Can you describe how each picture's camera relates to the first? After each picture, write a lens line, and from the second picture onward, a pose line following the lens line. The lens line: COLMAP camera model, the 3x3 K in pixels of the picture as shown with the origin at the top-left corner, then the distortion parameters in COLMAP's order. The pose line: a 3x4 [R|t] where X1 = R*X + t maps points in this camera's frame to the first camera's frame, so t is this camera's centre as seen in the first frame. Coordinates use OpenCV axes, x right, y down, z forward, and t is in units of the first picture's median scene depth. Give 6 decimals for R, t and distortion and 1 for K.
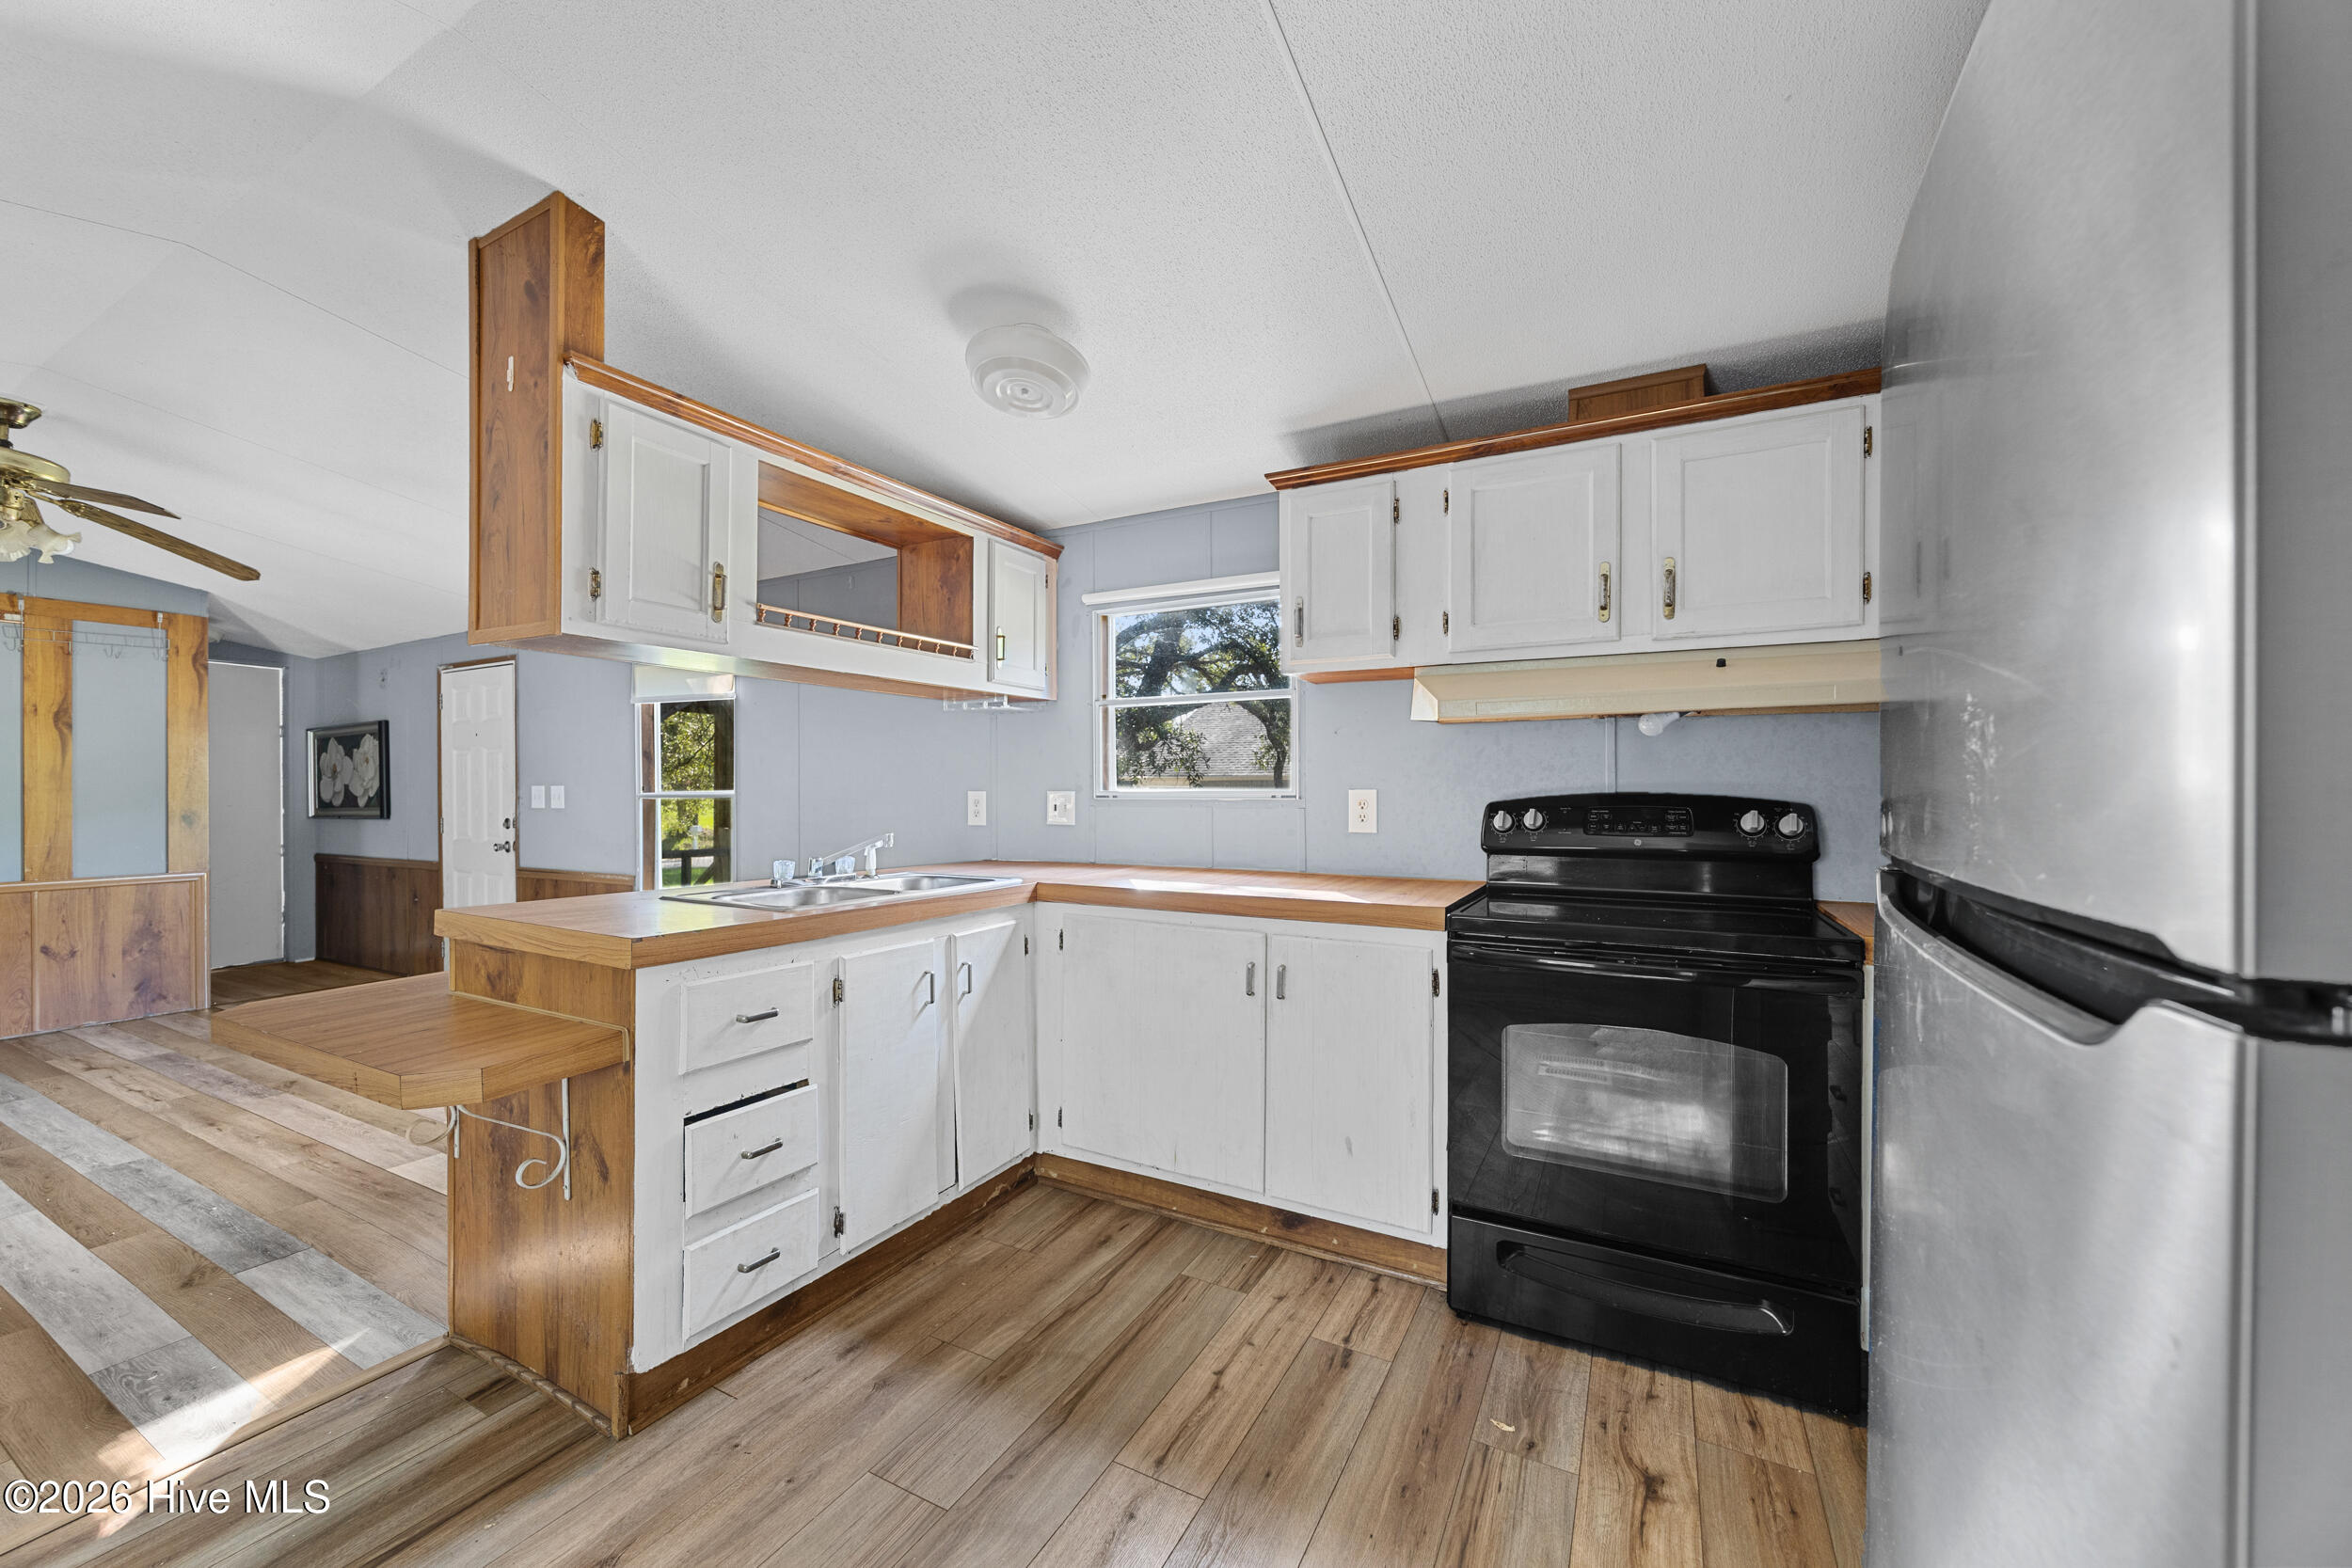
lens RADIAL K [[898.9, 0, 1148.1], [0, 898.9, 790.4], [0, 0, 1]] dist [0.002552, 0.000112]
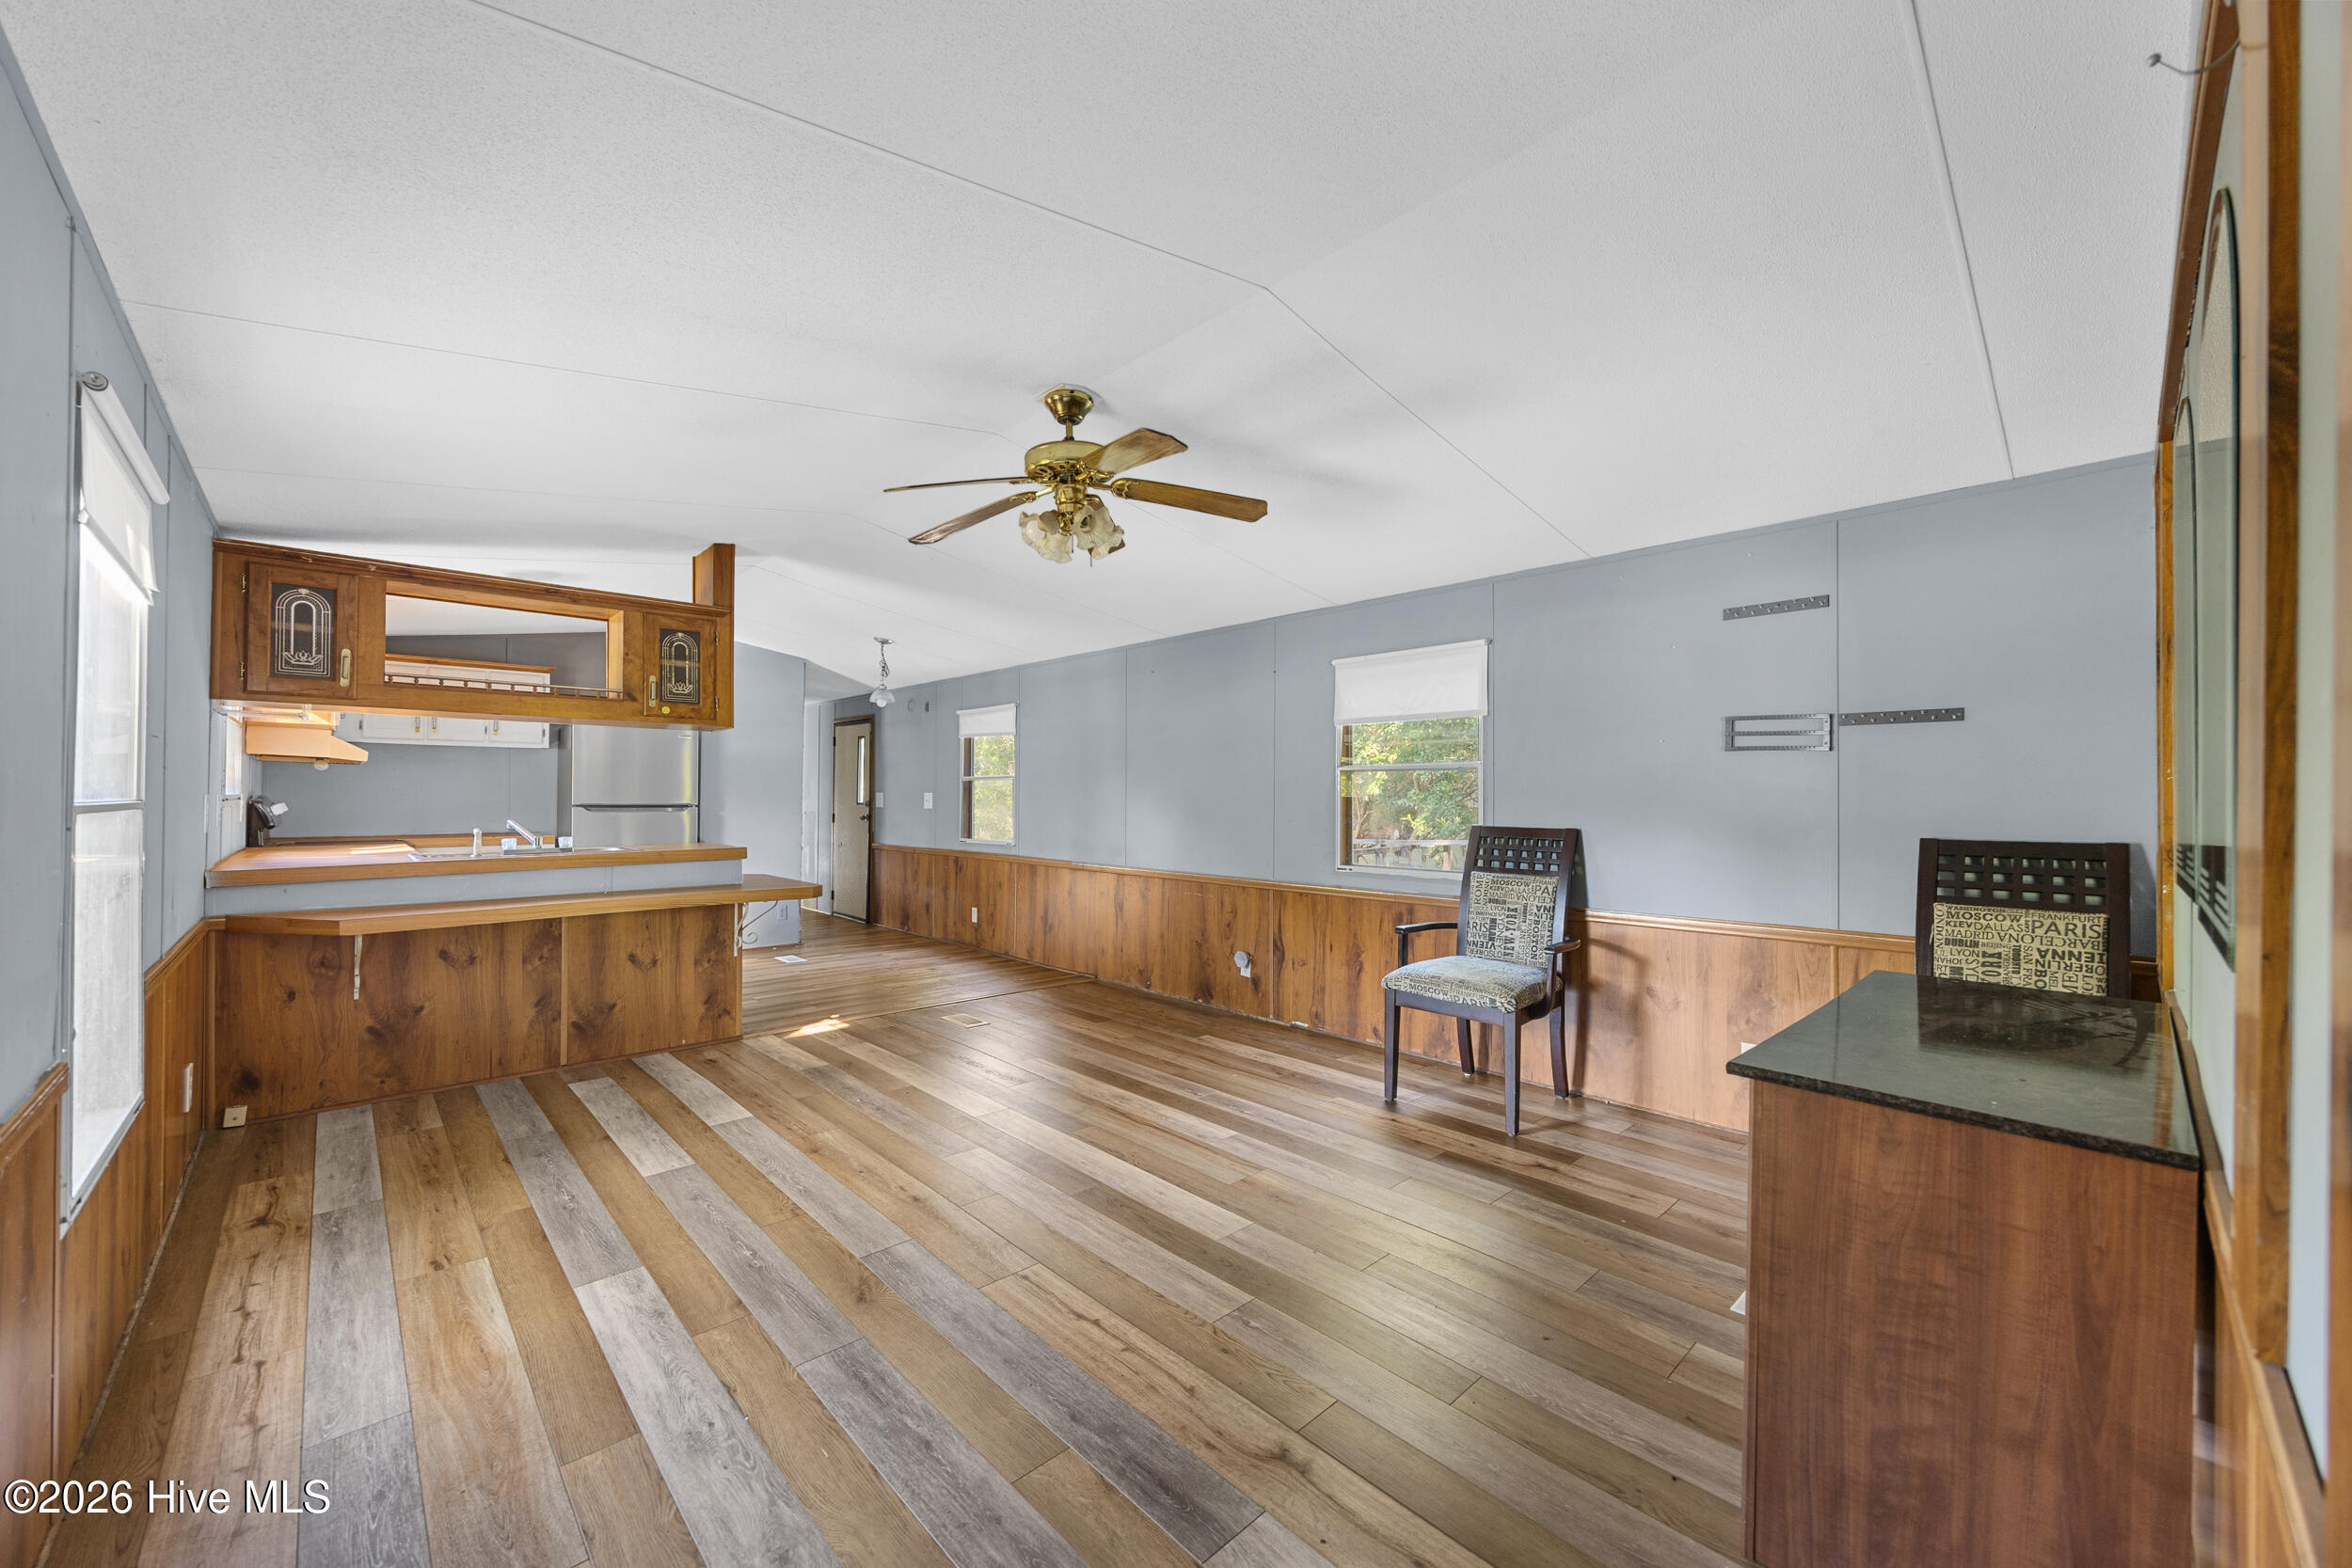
lens RADIAL K [[905.1, 0, 1171.7], [0, 905.1, 790.9], [0, 0, 1]] dist [-0.001201, -0.000591]
pose [[-0.952552, -0.000009, 0.304375, -1.683510], [-0.001861, 0.999981, -0.005793, 0.001273], [-0.304370, -0.006085, -0.952535, 1.913753]]
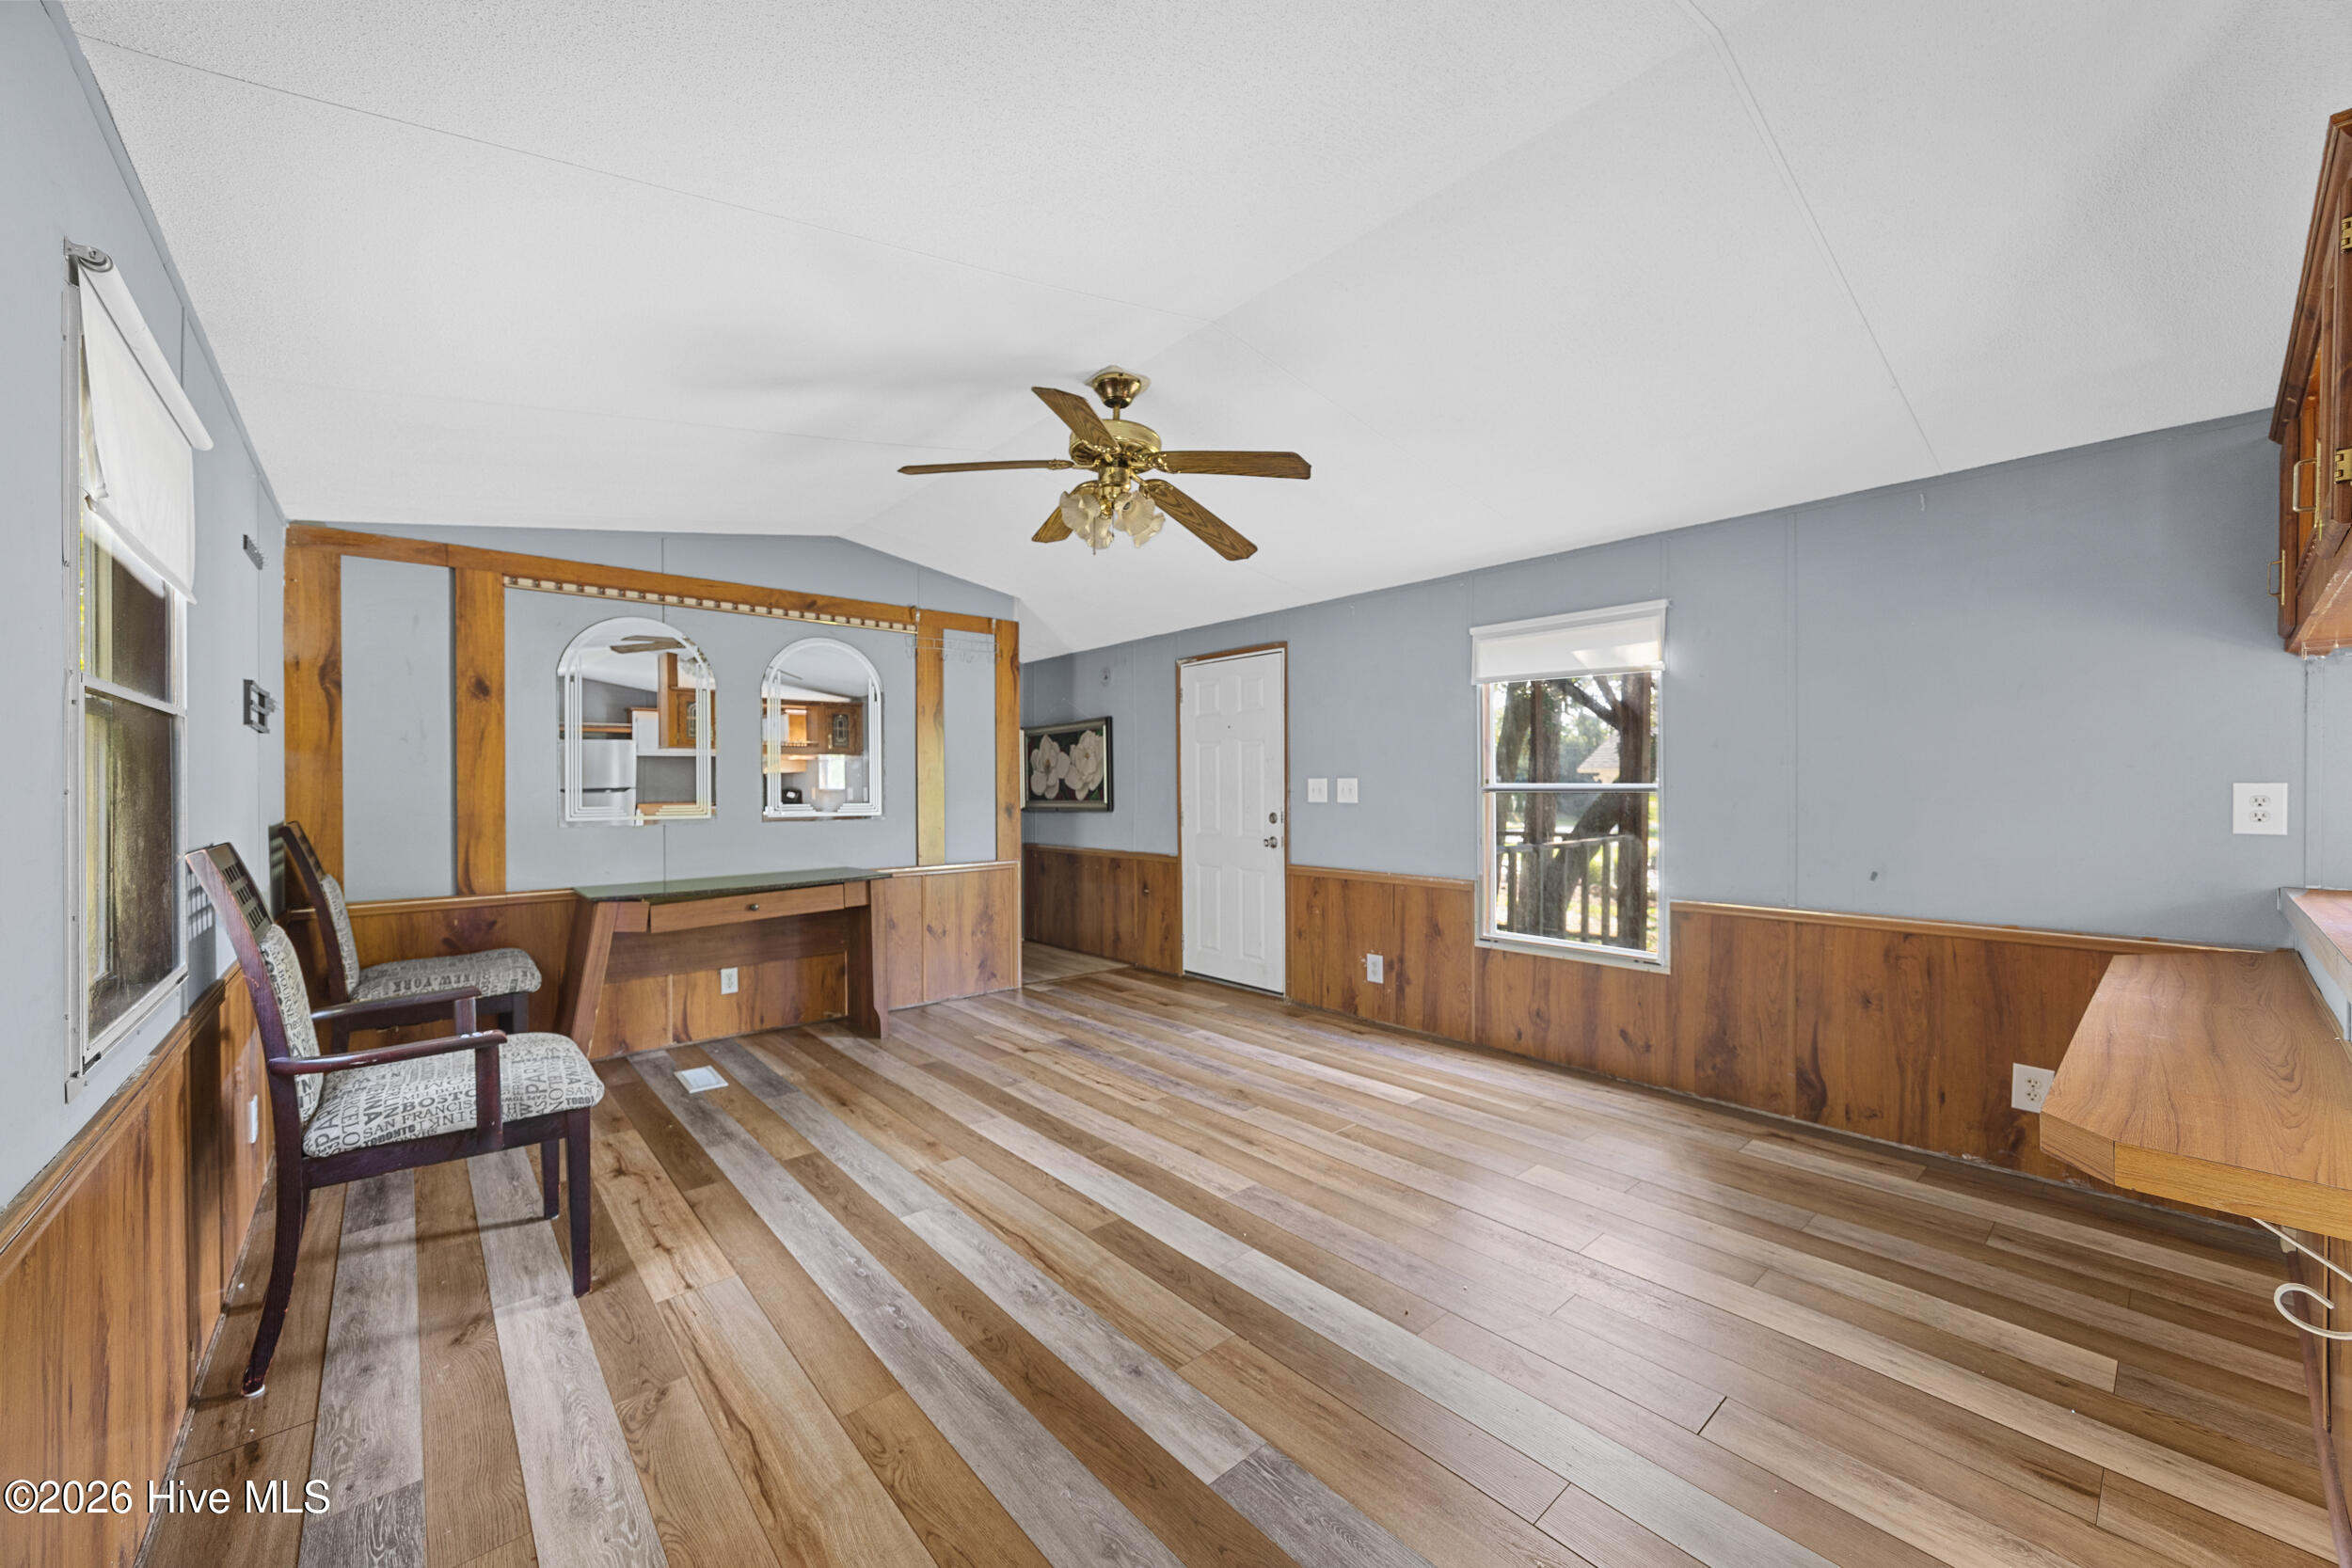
lens RADIAL K [[893.0, 0, 1160.6], [0, 893.0, 784.7], [0, 0, 1]] dist [-0.000430, -0.000110]
pose [[0.935705, -0.000659, -0.352784, -0.891009], [0.000414, 1.000000, -0.000769, 0.002961], [0.352784, 0.000573, 0.935705, 0.119700]]
